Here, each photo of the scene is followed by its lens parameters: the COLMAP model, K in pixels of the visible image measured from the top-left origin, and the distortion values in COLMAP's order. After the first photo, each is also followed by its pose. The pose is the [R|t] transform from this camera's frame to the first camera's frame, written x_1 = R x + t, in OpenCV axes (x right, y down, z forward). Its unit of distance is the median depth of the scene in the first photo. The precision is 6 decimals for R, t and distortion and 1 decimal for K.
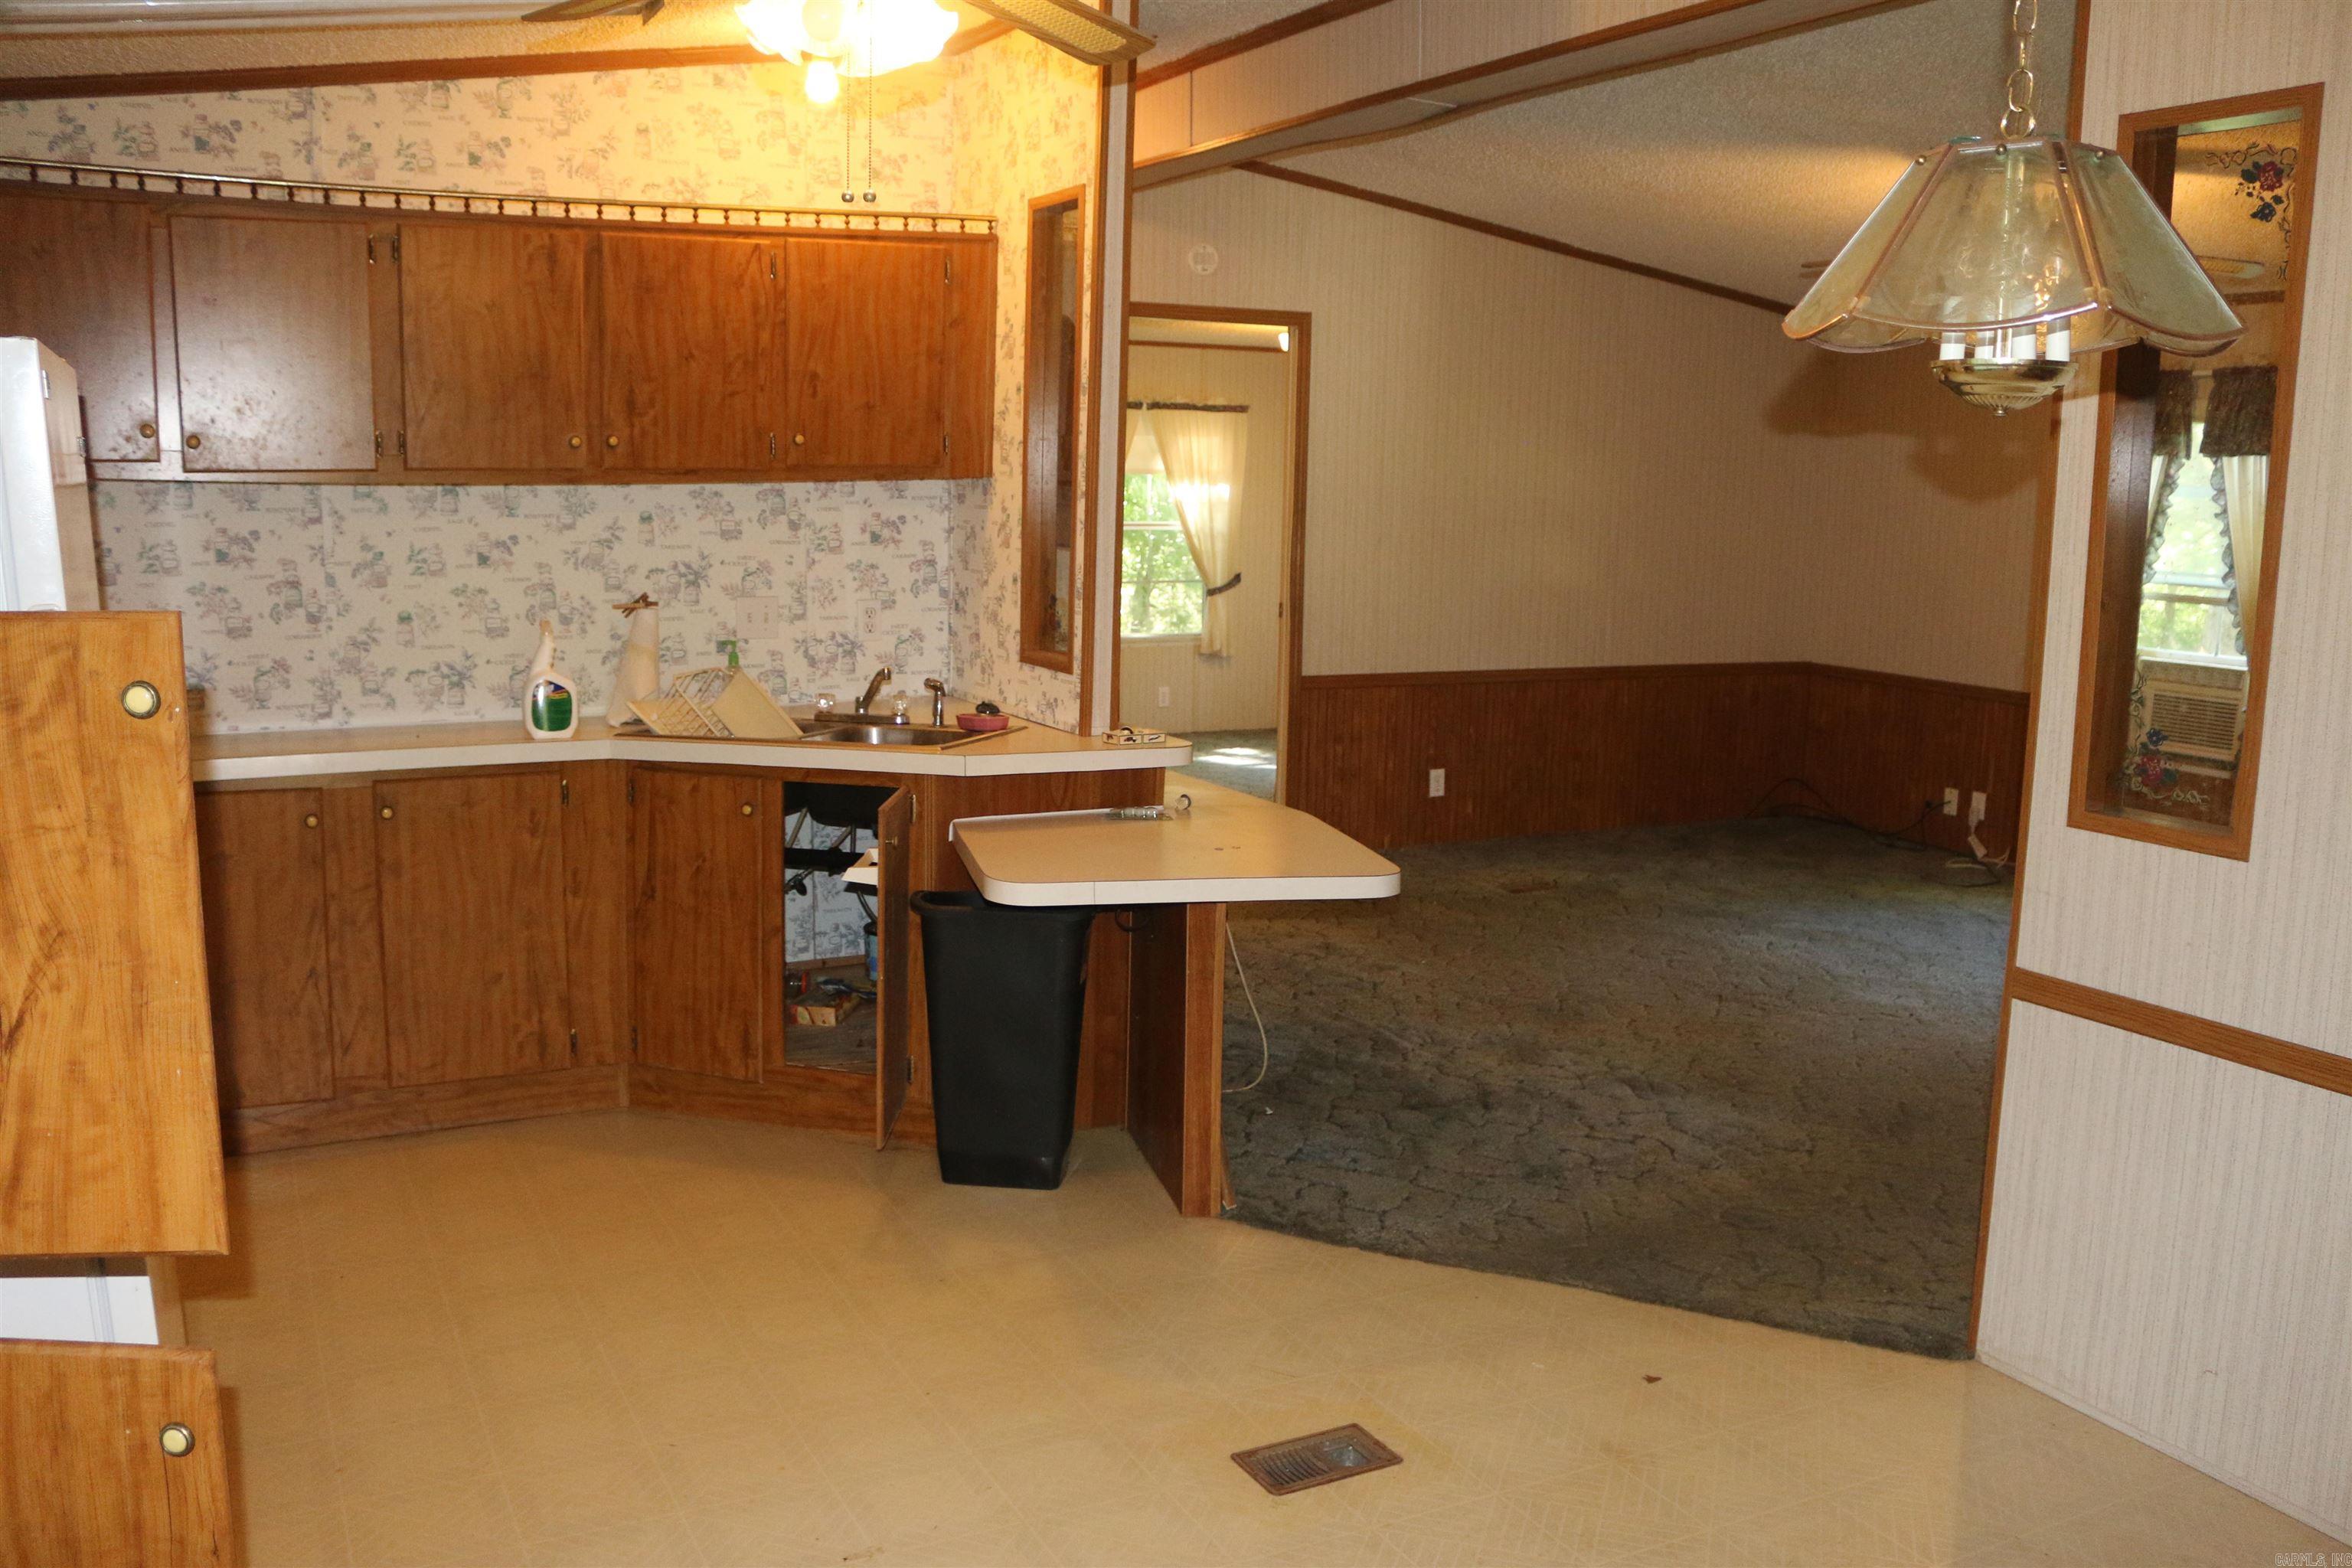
lens RADIAL K [[1950.5, 0, 1176.0], [0, 1950.5, 784.0], [0, 0, 1]] dist [-0.156894, 0.136263]
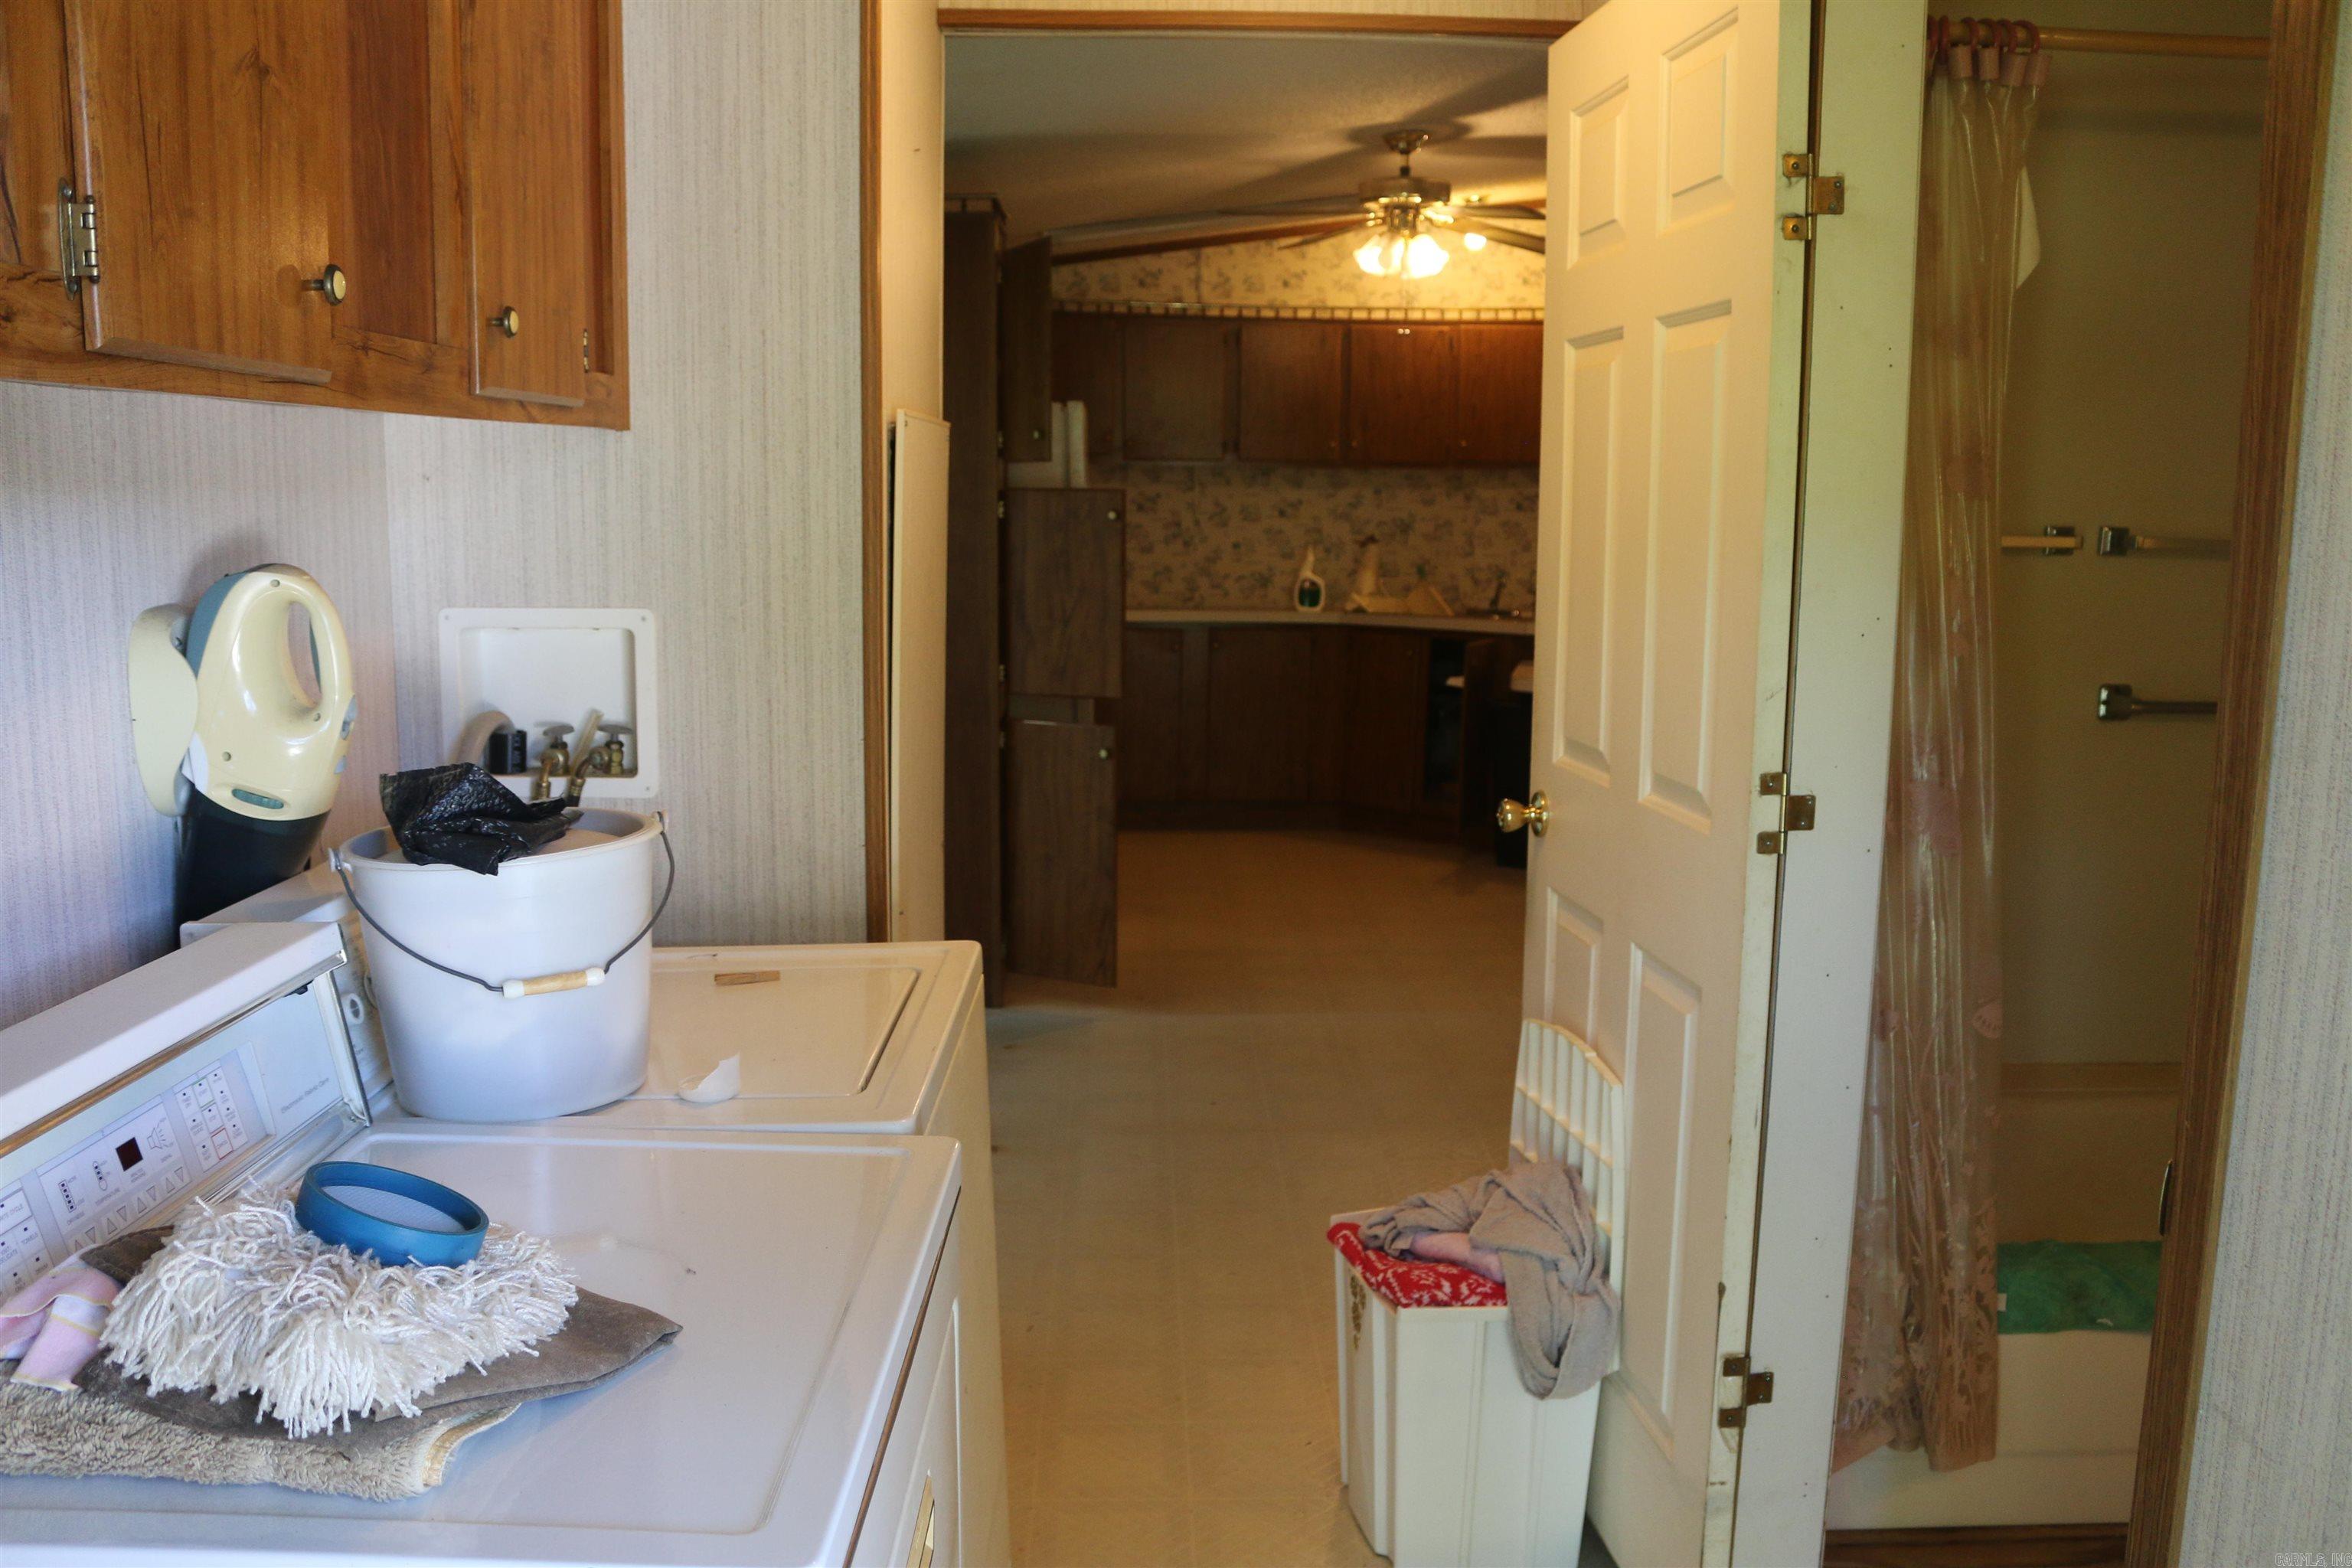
lens RADIAL K [[1950.5, 0, 1176.0], [0, 1950.5, 784.0], [0, 0, 1]] dist [-0.156894, 0.136263]
pose [[0.901390, 0.061567, -0.428609, 0.327021], [-0.066121, 0.997802, 0.004273, 0.128644], [0.427931, 0.024489, 0.903480, -0.636634]]
